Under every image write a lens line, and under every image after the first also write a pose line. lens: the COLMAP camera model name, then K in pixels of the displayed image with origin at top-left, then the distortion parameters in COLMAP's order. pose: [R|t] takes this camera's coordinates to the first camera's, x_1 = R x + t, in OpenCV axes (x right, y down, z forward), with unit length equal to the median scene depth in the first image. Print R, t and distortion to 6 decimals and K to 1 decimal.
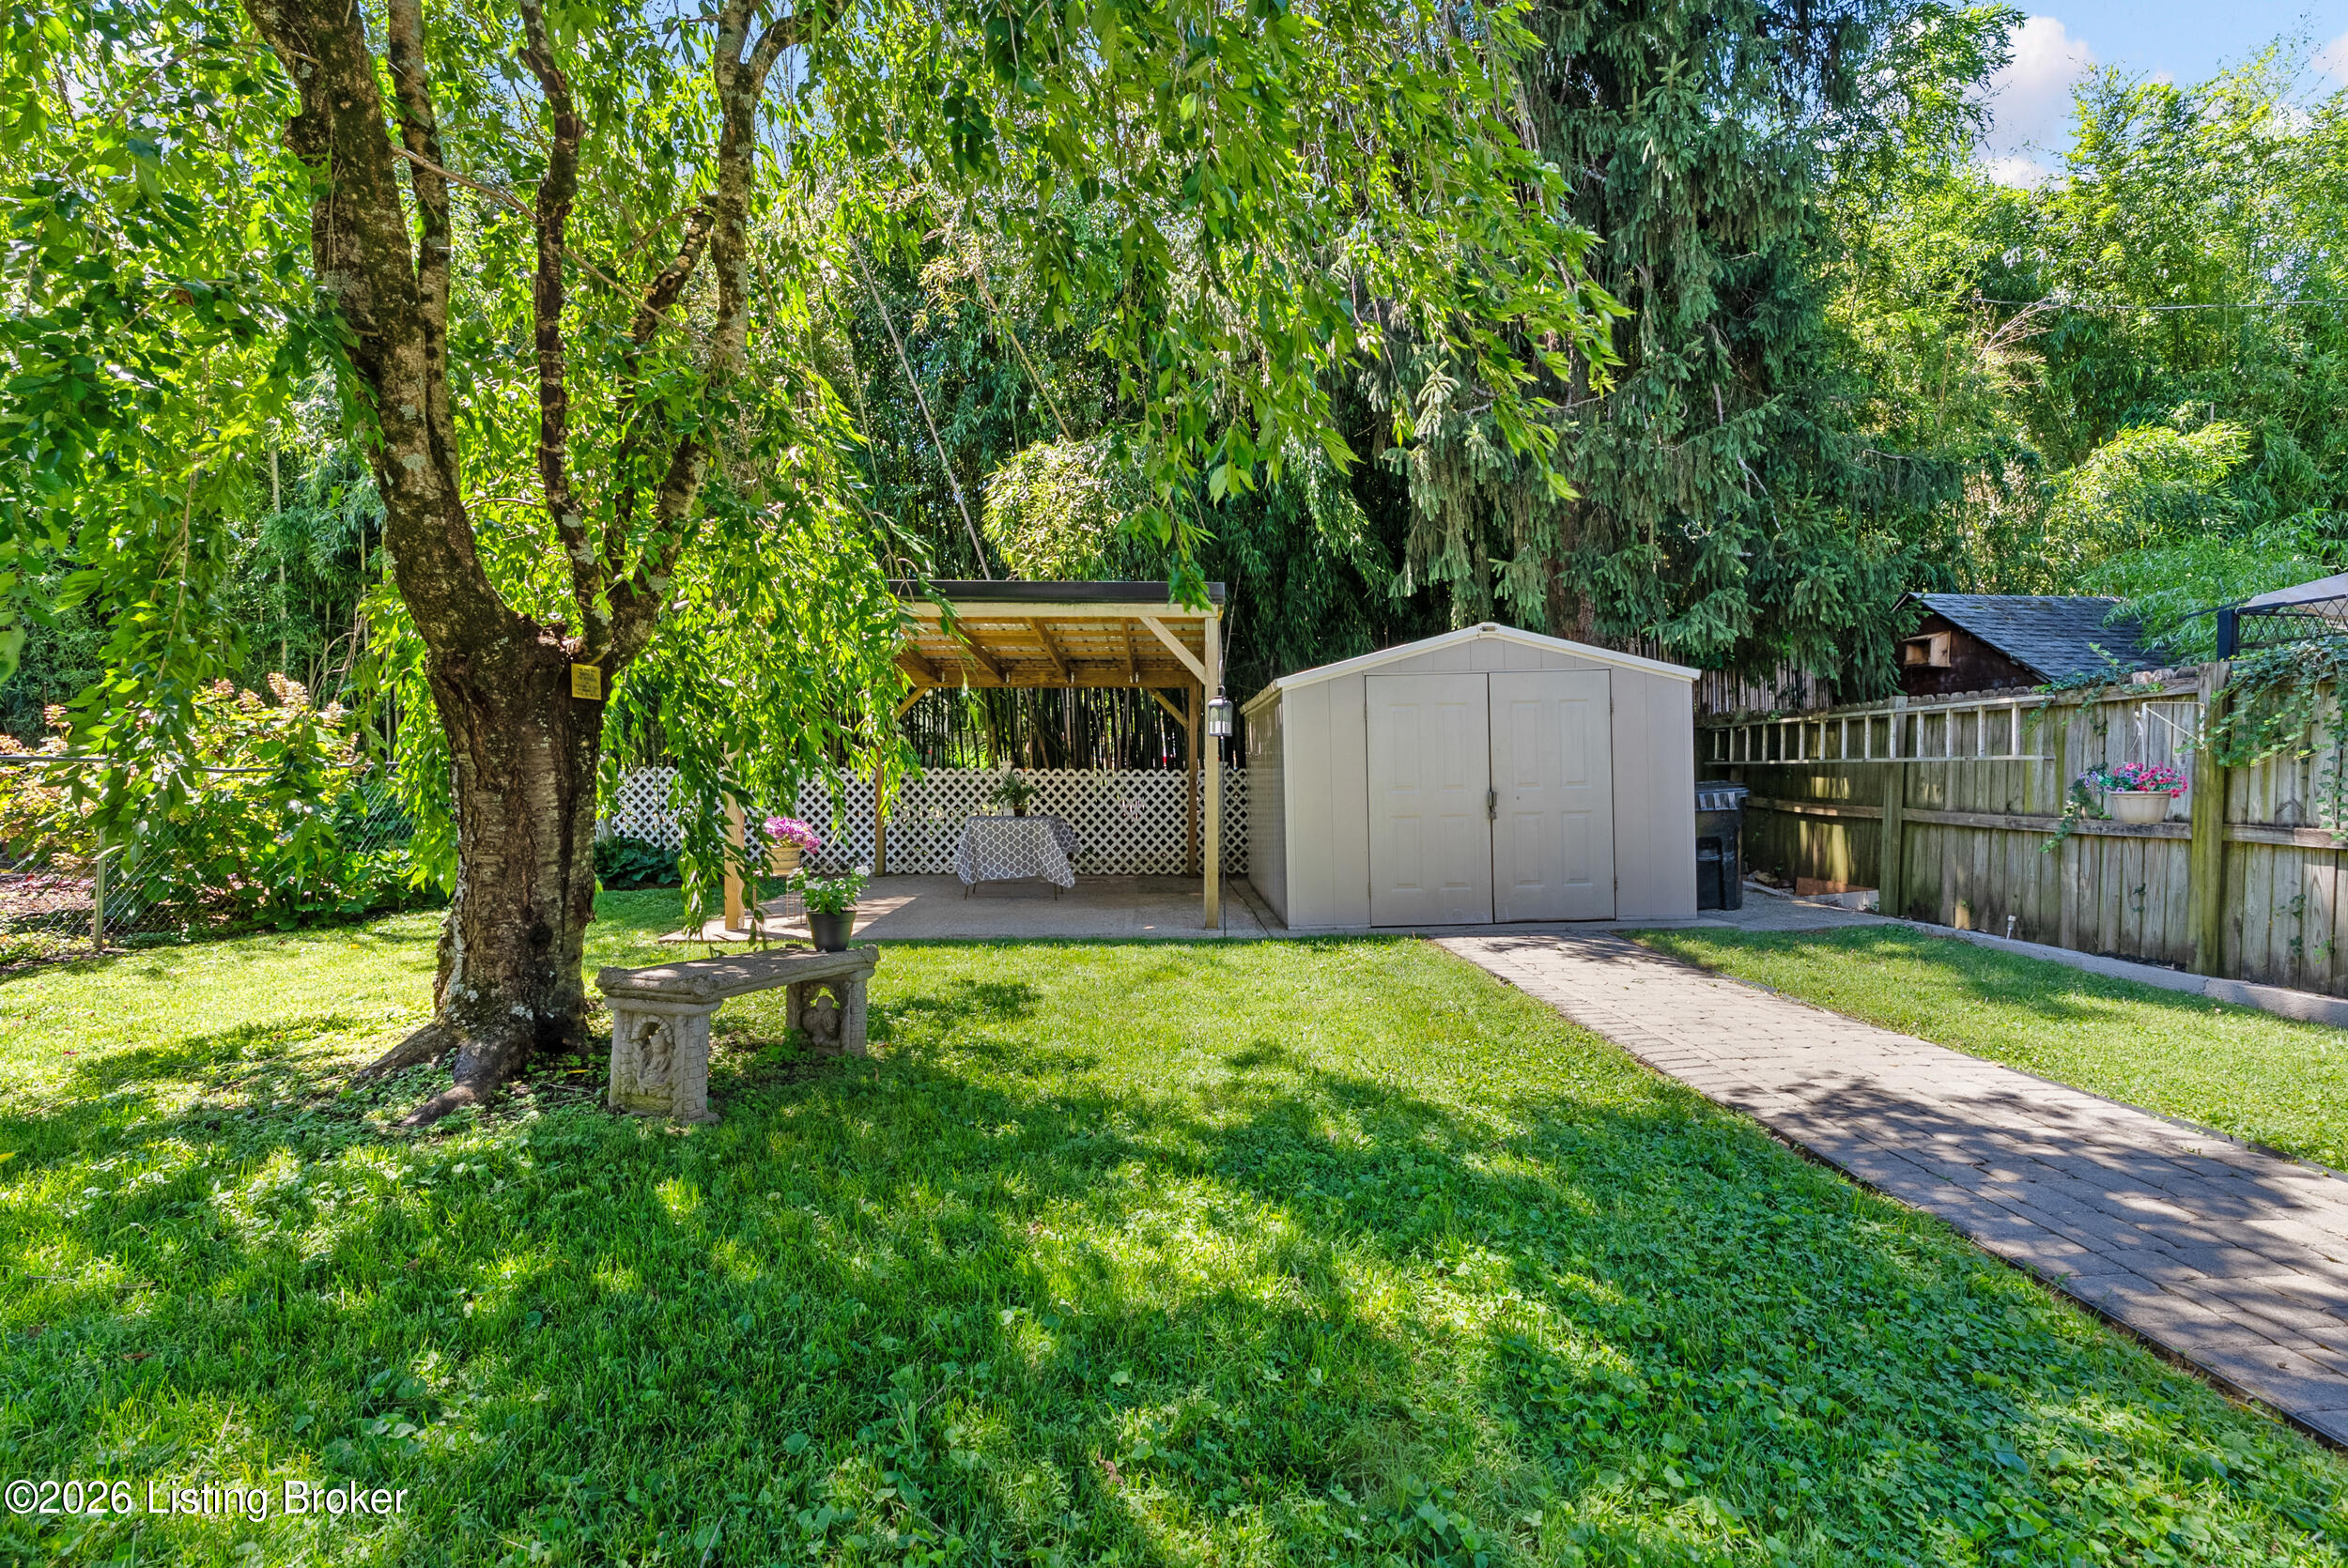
lens RADIAL K [[1061.4, 0, 1133.8], [0, 1061.4, 762.8], [0, 0, 1]] dist [-0.011031, 0.003662]
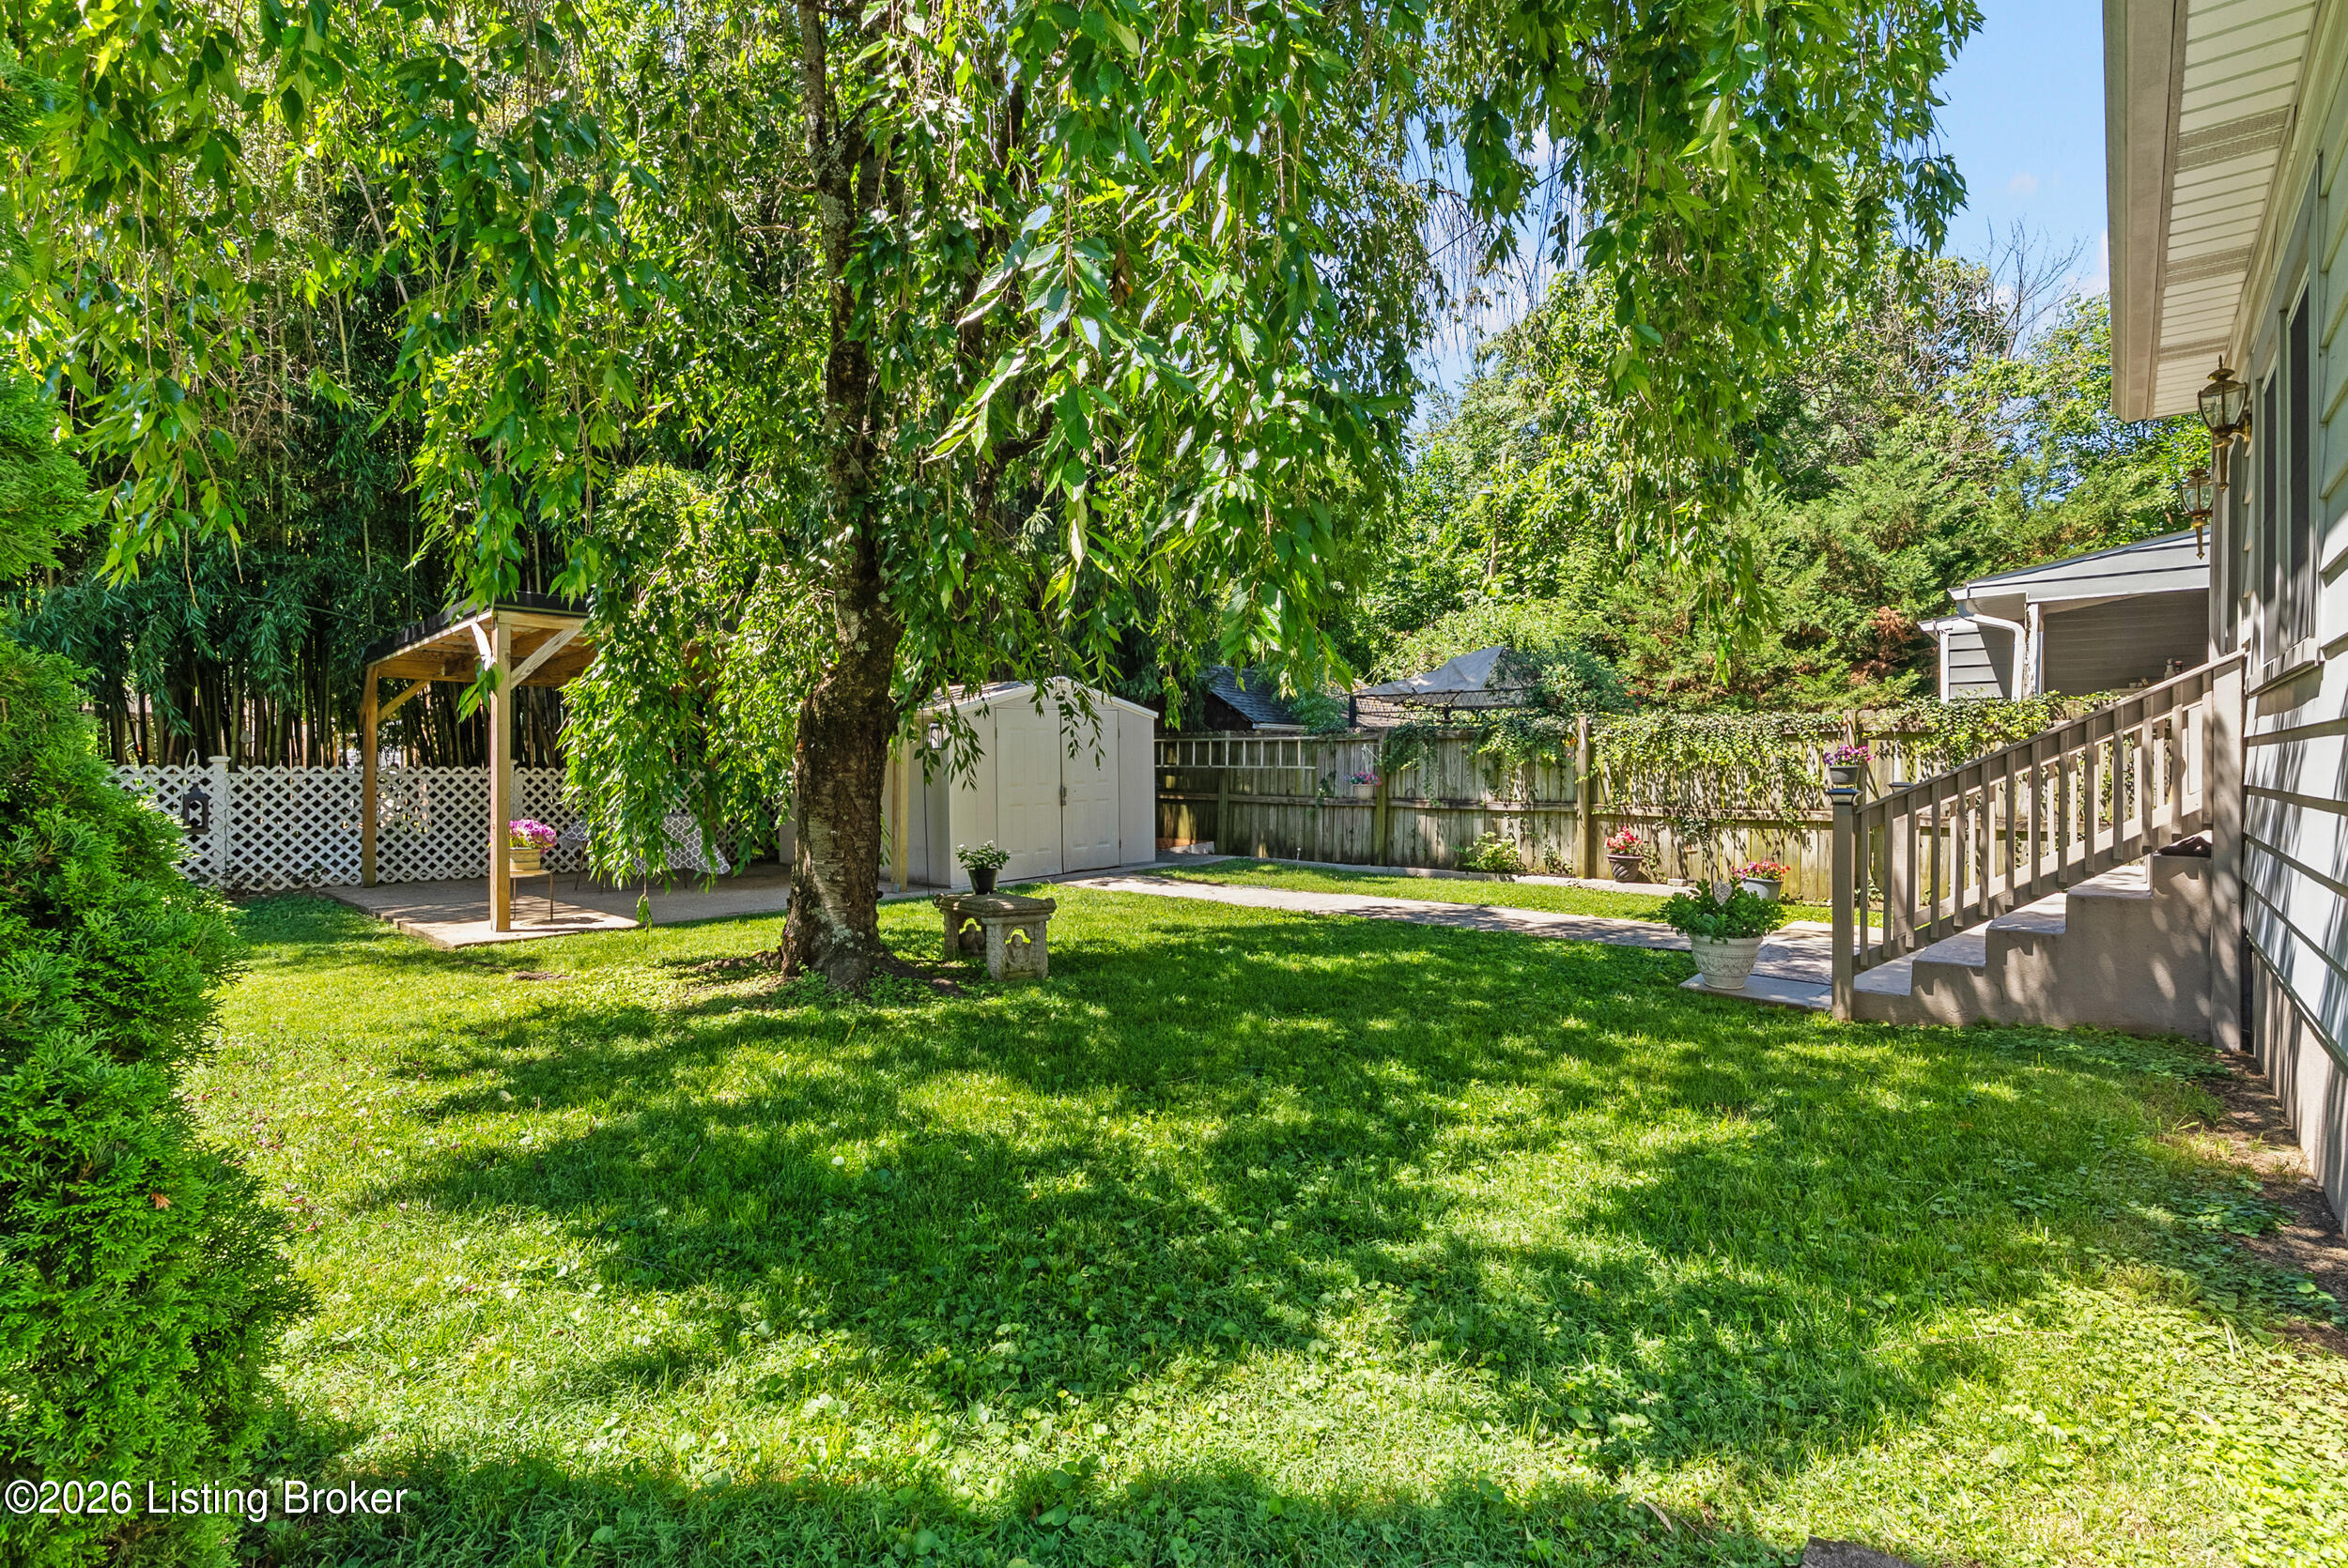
lens RADIAL K [[1061.4, 0, 1160.1], [0, 1061.4, 775.2], [0, 0, 1]] dist [-0.011031, 0.003662]
pose [[0.677367, 0.000927, 0.735645, -0.433836], [-0.012189, 0.999876, 0.009964, -0.003699], [-0.735544, -0.015716, 0.677294, -0.084528]]
